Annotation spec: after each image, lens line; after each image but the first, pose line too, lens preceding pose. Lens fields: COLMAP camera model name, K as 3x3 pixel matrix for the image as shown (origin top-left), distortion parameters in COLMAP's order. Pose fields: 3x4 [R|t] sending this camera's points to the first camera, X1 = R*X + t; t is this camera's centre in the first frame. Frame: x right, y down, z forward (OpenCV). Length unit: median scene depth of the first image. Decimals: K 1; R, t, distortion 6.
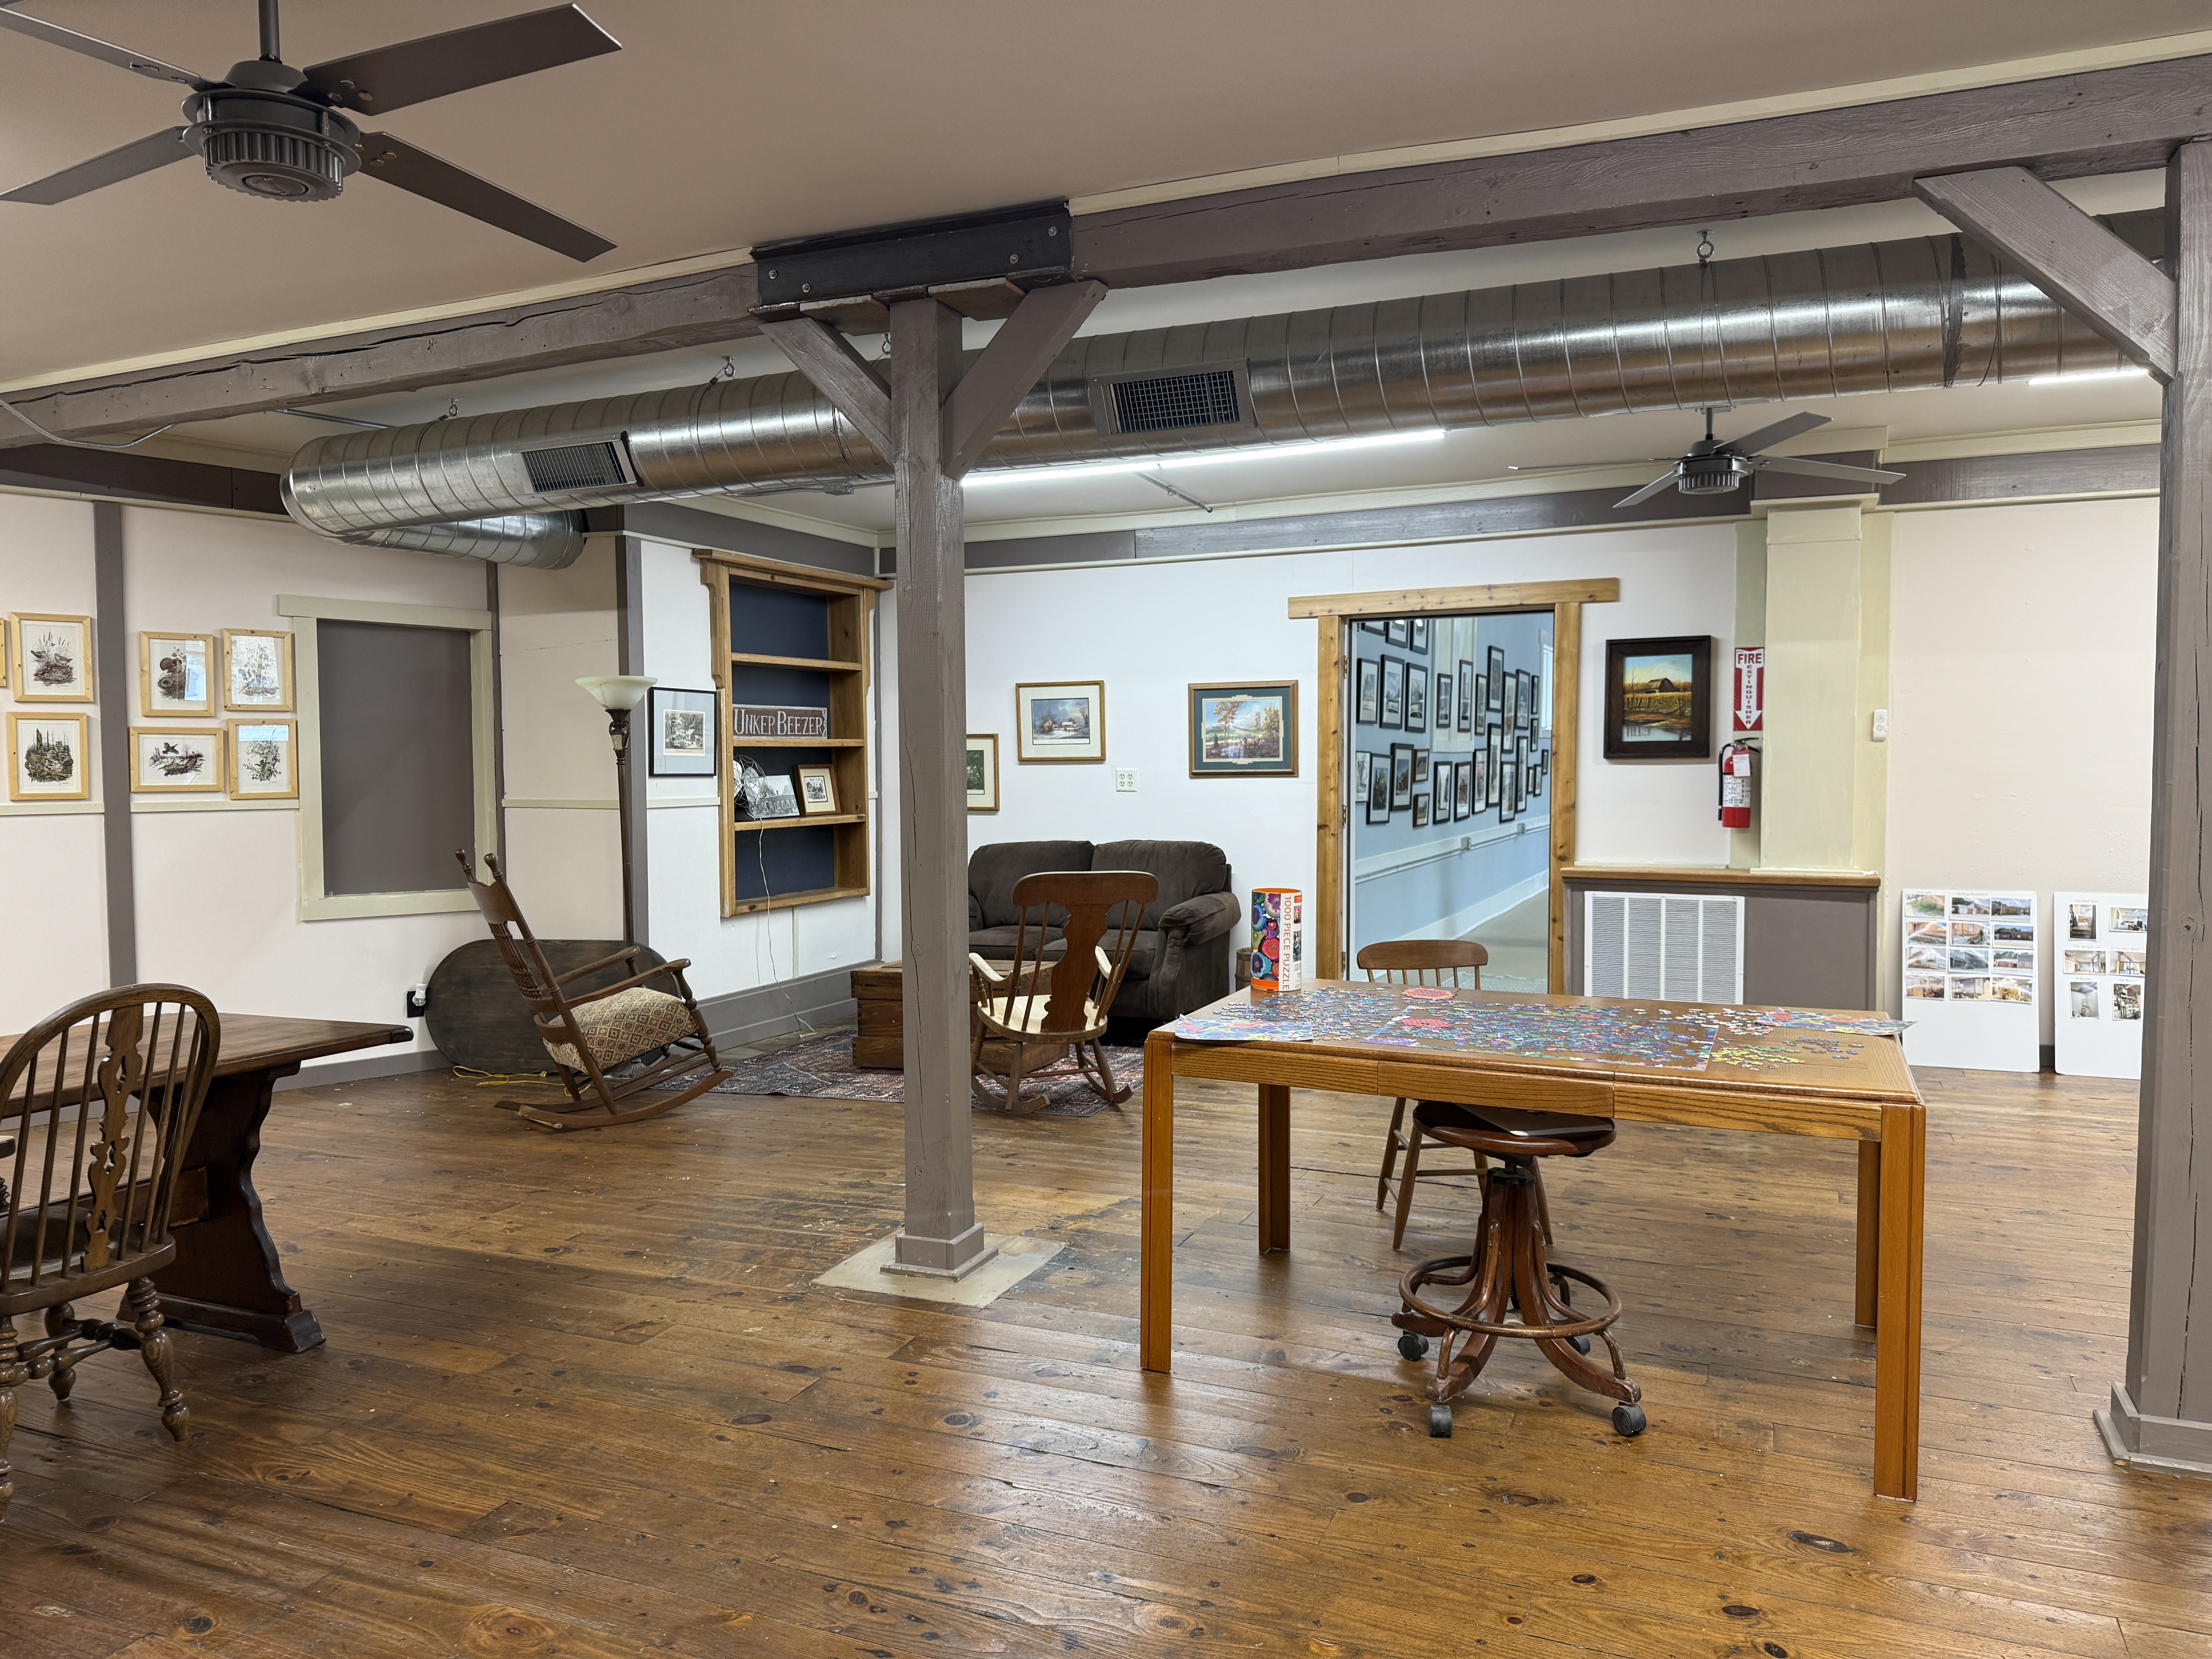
lens RADIAL K [[1516.1, 0, 1092.2], [0, 1516.1, 830.4], [0, 0, 1]] dist [0.102594, -0.119581]
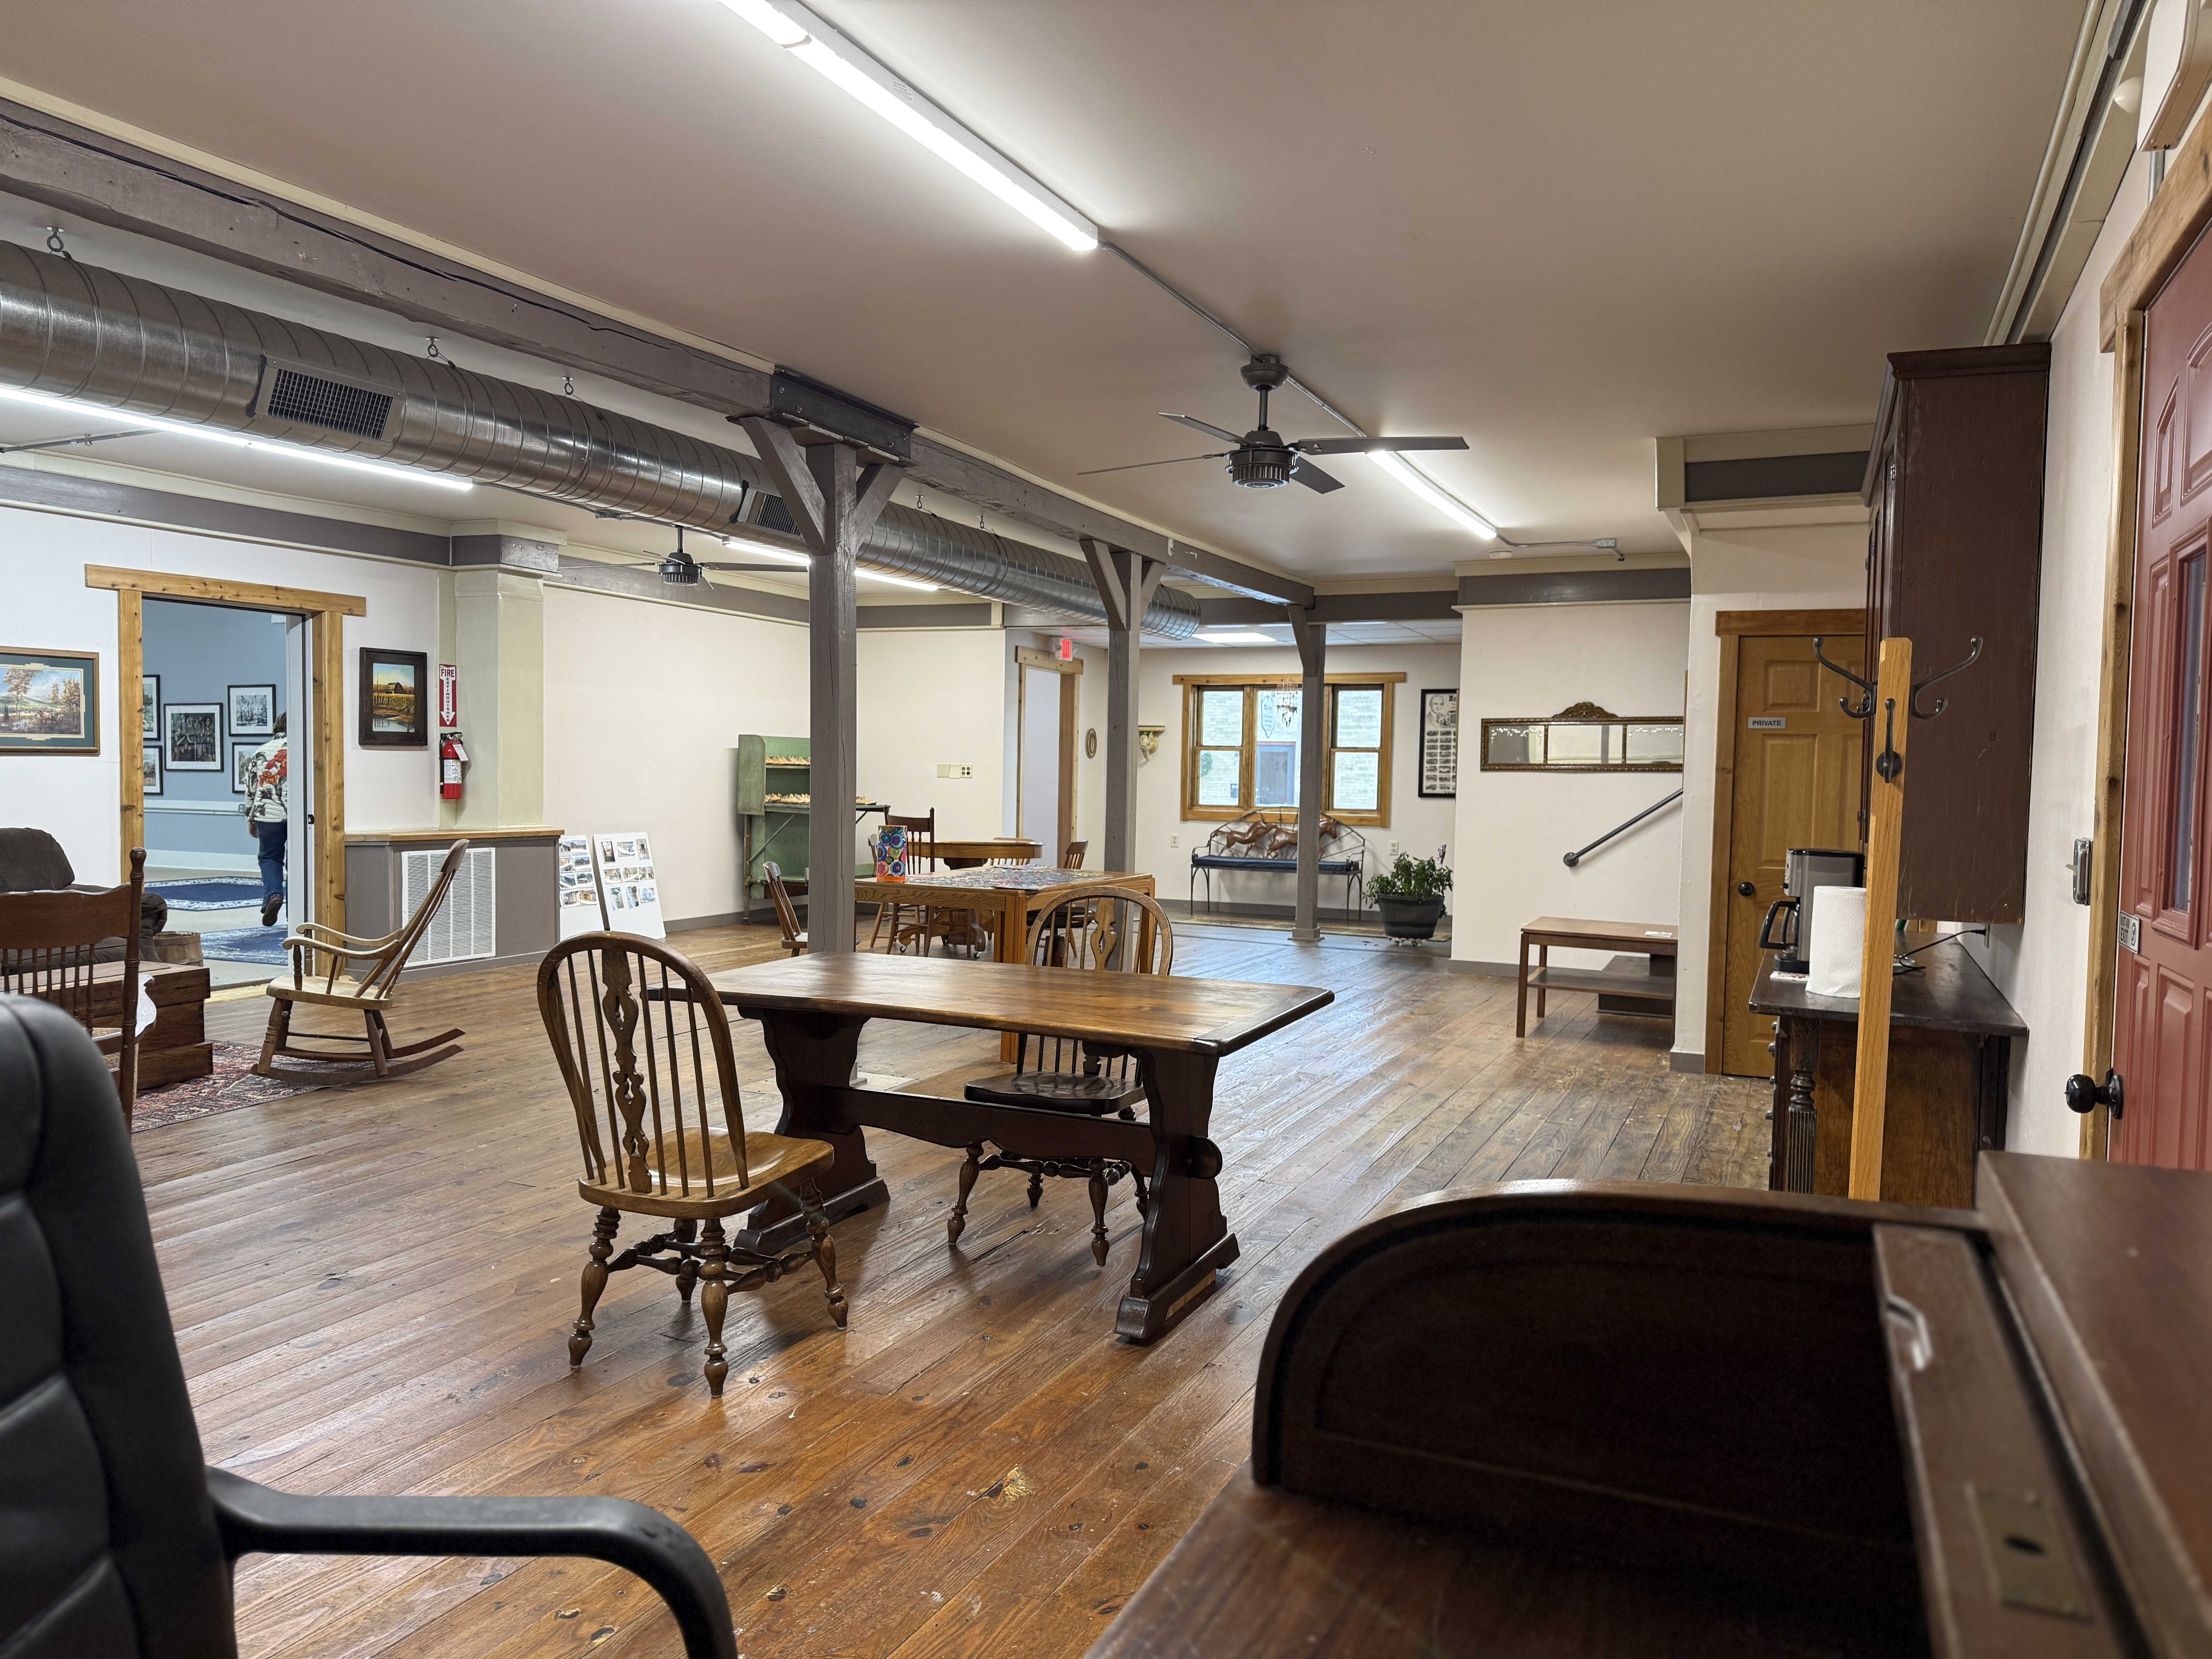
lens RADIAL K [[1558.1, 0, 1106.0], [0, 1558.1, 829.5], [0, 0, 1]] dist [0.063425, -0.053876]
pose [[0.011087, -0.034586, 0.999340, -0.912520], [0.030121, 0.998960, 0.034239, -0.004665], [-0.999485, 0.029721, 0.012117, 0.397353]]
